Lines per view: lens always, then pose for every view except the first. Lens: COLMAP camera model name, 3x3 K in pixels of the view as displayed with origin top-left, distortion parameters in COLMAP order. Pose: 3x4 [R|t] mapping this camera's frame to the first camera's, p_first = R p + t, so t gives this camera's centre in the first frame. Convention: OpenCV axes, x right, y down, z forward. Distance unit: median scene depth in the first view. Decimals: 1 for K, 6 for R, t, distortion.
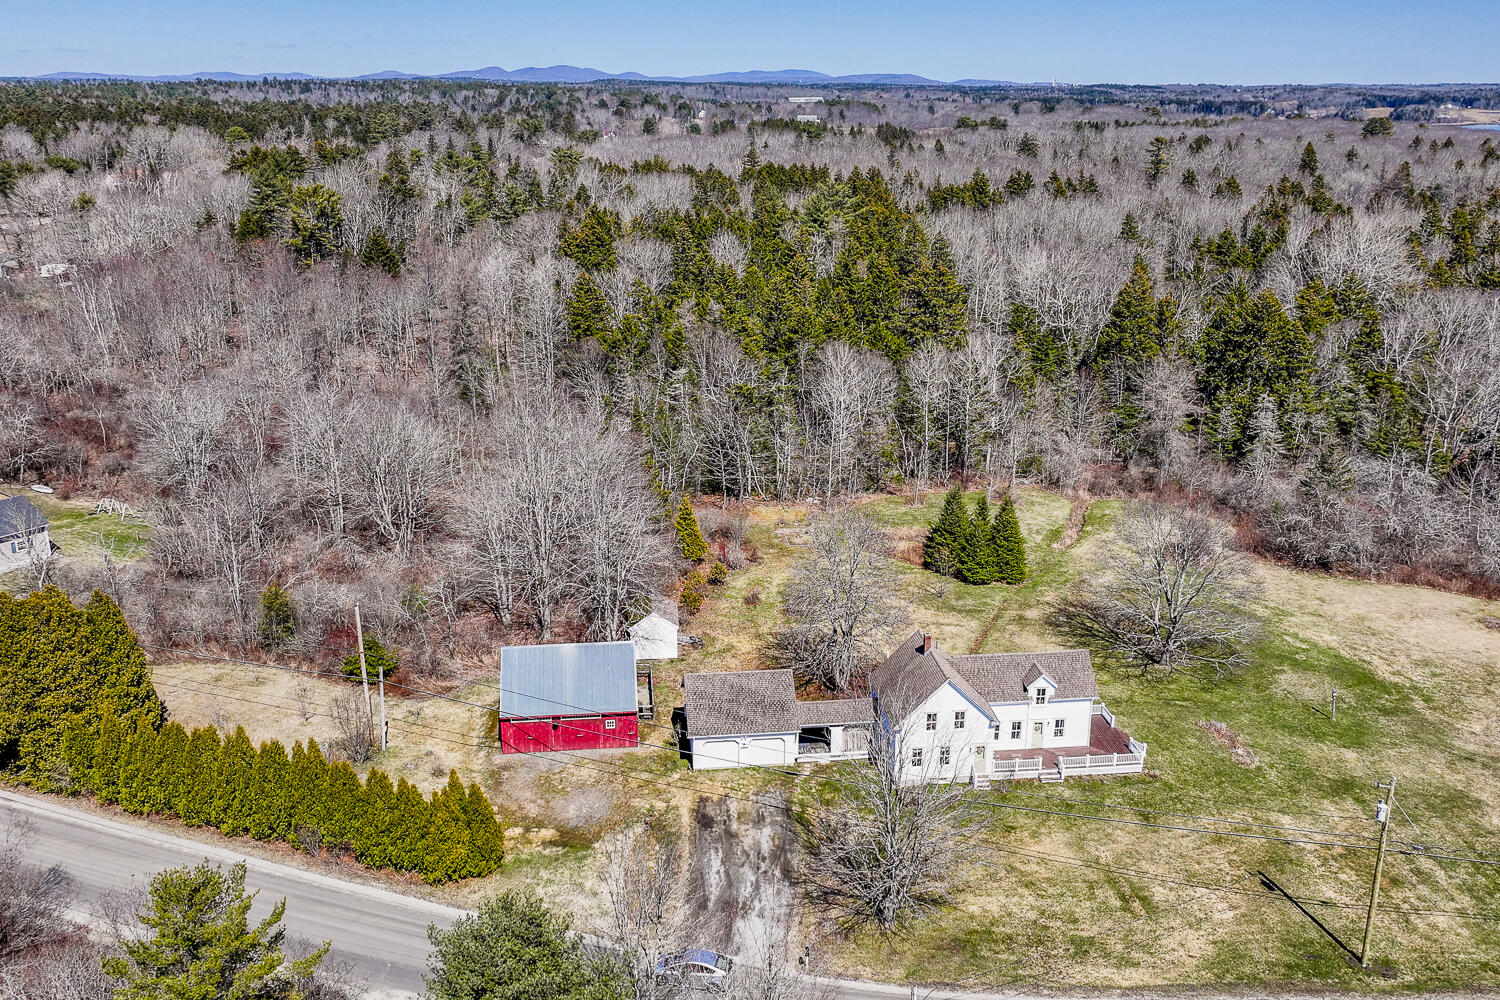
lens RADIAL K [[1294.6, 0, 750.0], [0, 1294.6, 500.0], [0, 0, 1]] dist [-0.007171, 0.004674]
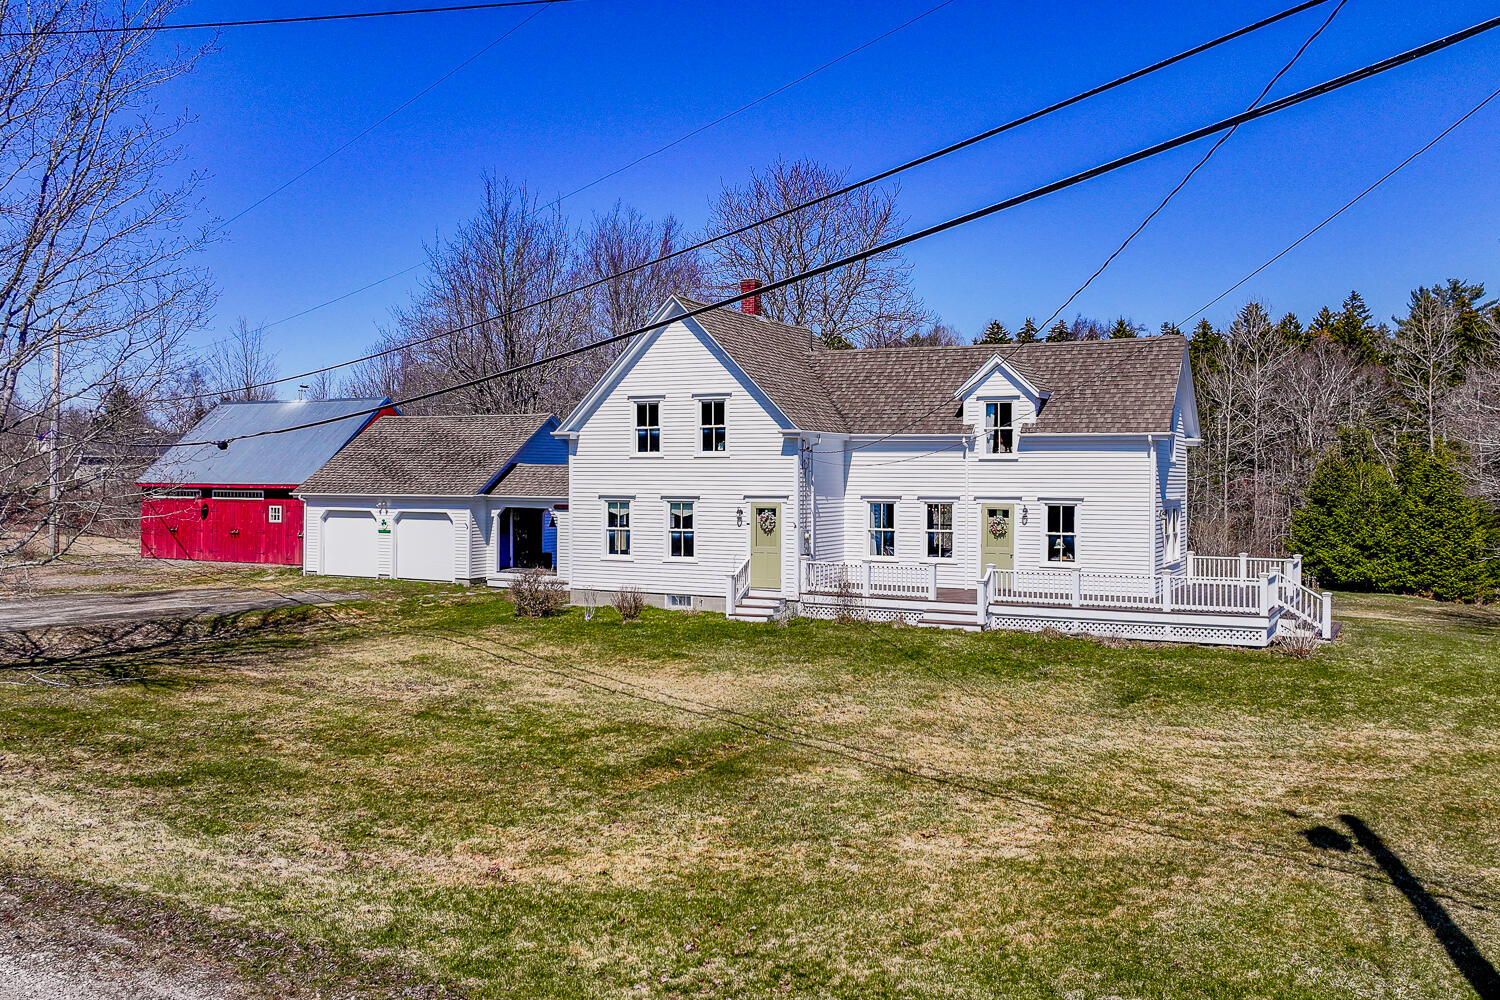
lens RADIAL K [[1321.2, 0, 750.0], [0, 1321.2, 500.0], [0, 0, 1]] dist [0.014619, 0.002602]
pose [[0.827613, 0.014143, -0.561121, 0.386277], [-0.181962, 0.952455, -0.244375, 0.282430], [0.530986, 0.304350, 0.790838, 0.710820]]
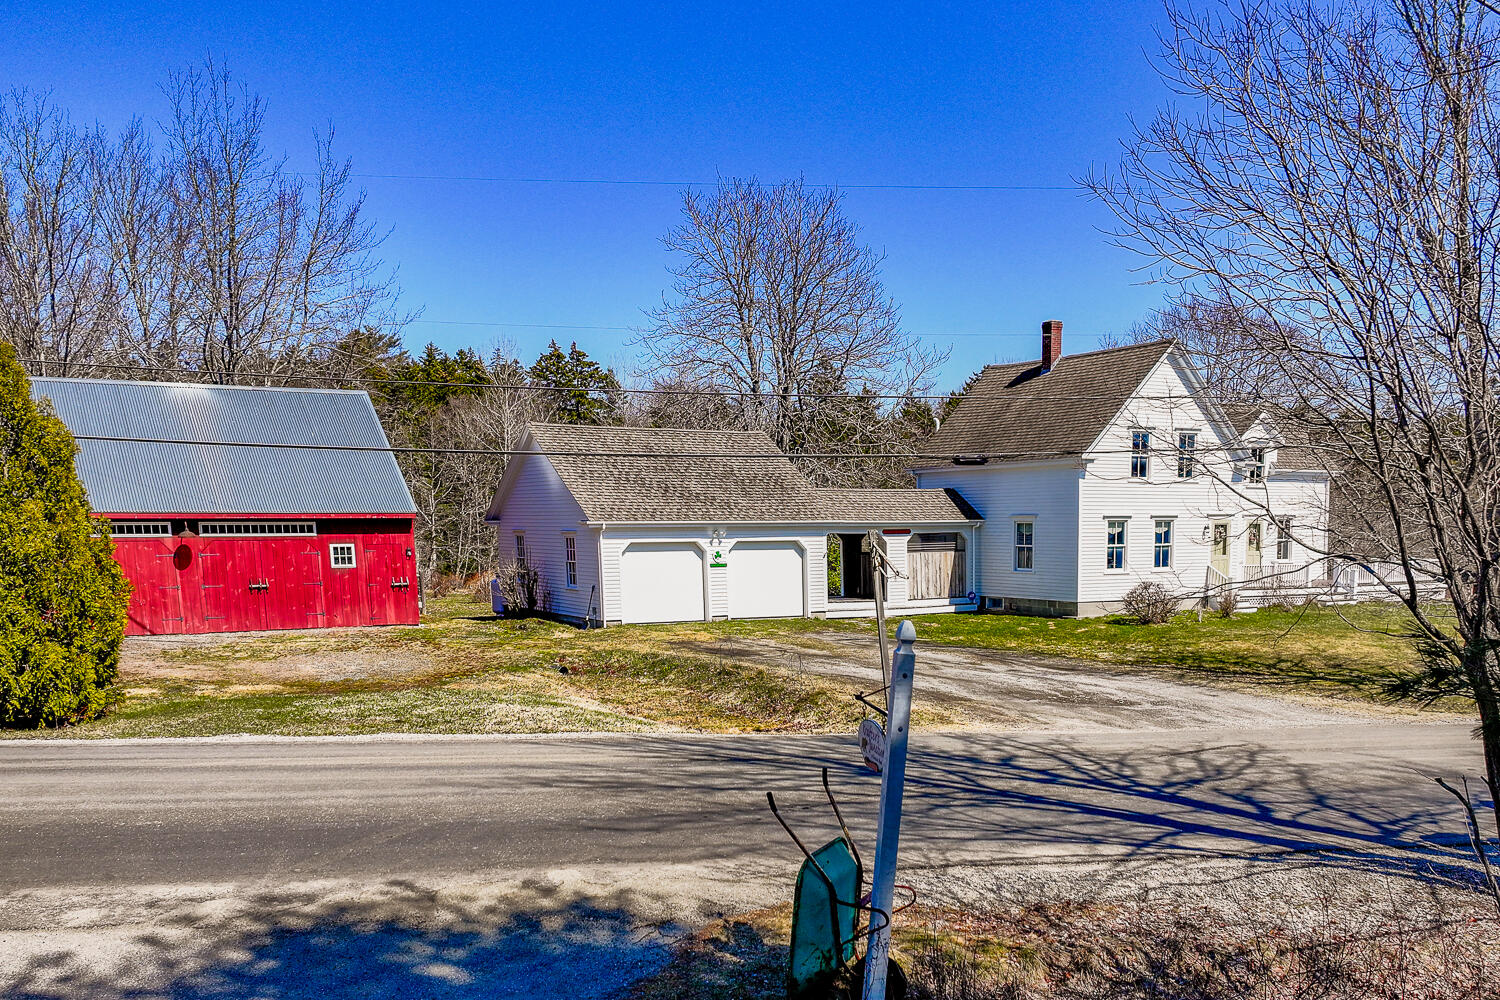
lens RADIAL K [[1294.6, 0, 750.0], [0, 1294.6, 500.0], [0, 0, 1]] dist [-0.007171, 0.004674]
pose [[0.918362, 0.004229, 0.395718, -0.156069], [0.127417, 0.943535, -0.305788, 0.303521], [-0.374667, 0.331245, 0.865968, 0.671426]]
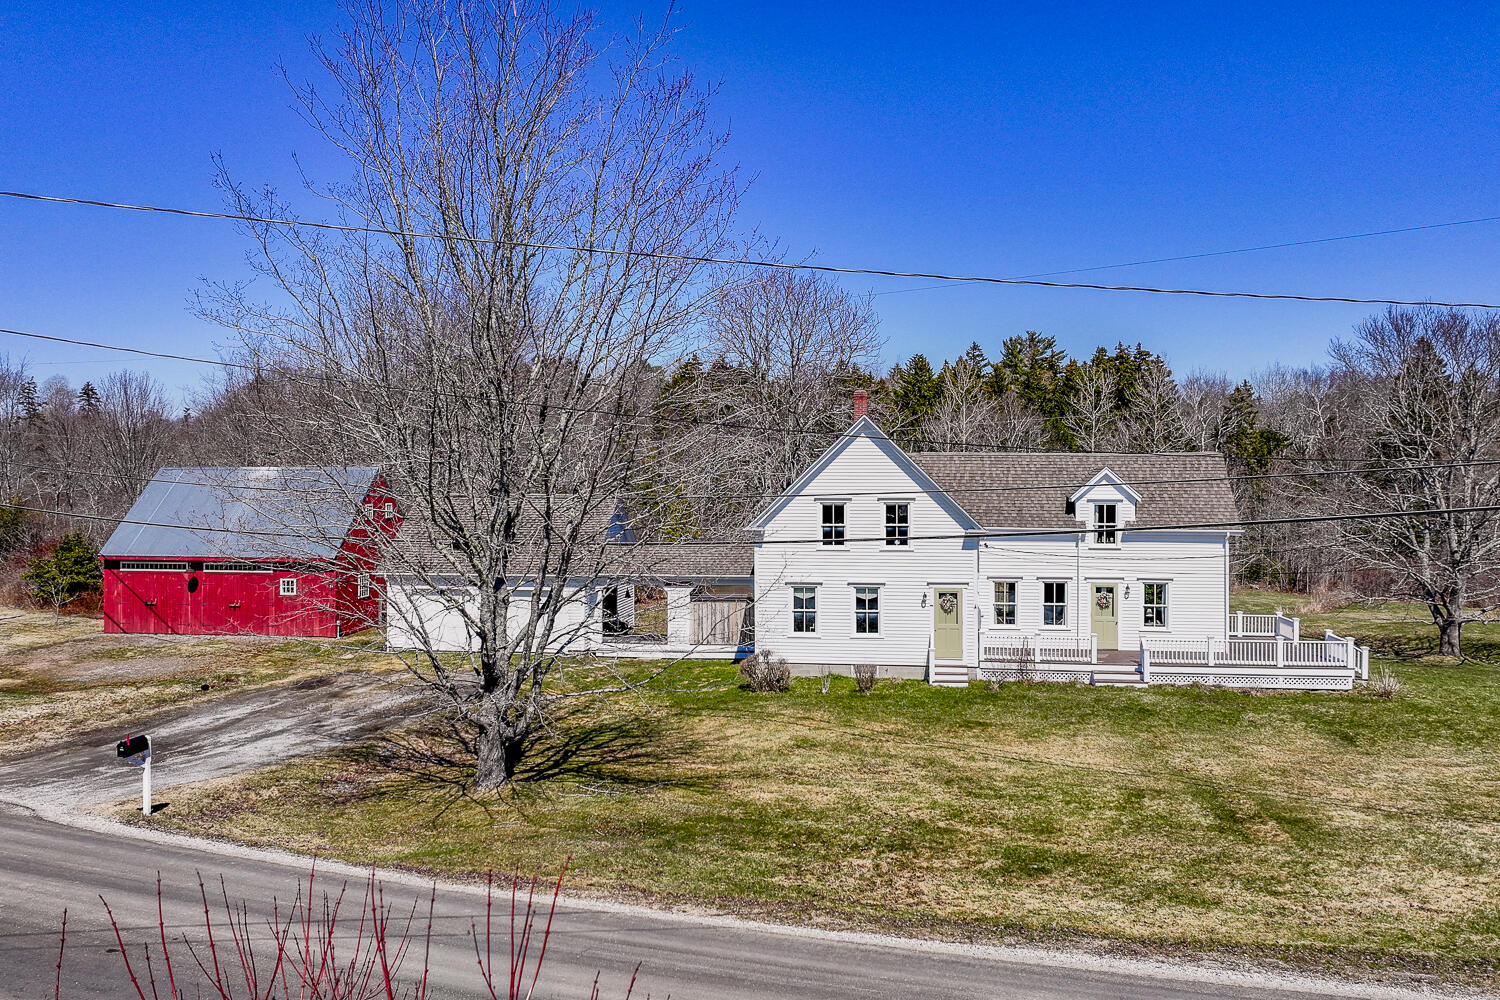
lens RADIAL K [[1294.6, 0, 750.0], [0, 1294.6, 500.0], [0, 0, 1]] dist [-0.007171, 0.004674]
pose [[0.971419, 0.005784, -0.237301, 0.219552], [-0.076750, 0.953658, -0.290941, 0.297800], [0.224621, 0.300838, 0.926845, 0.567787]]
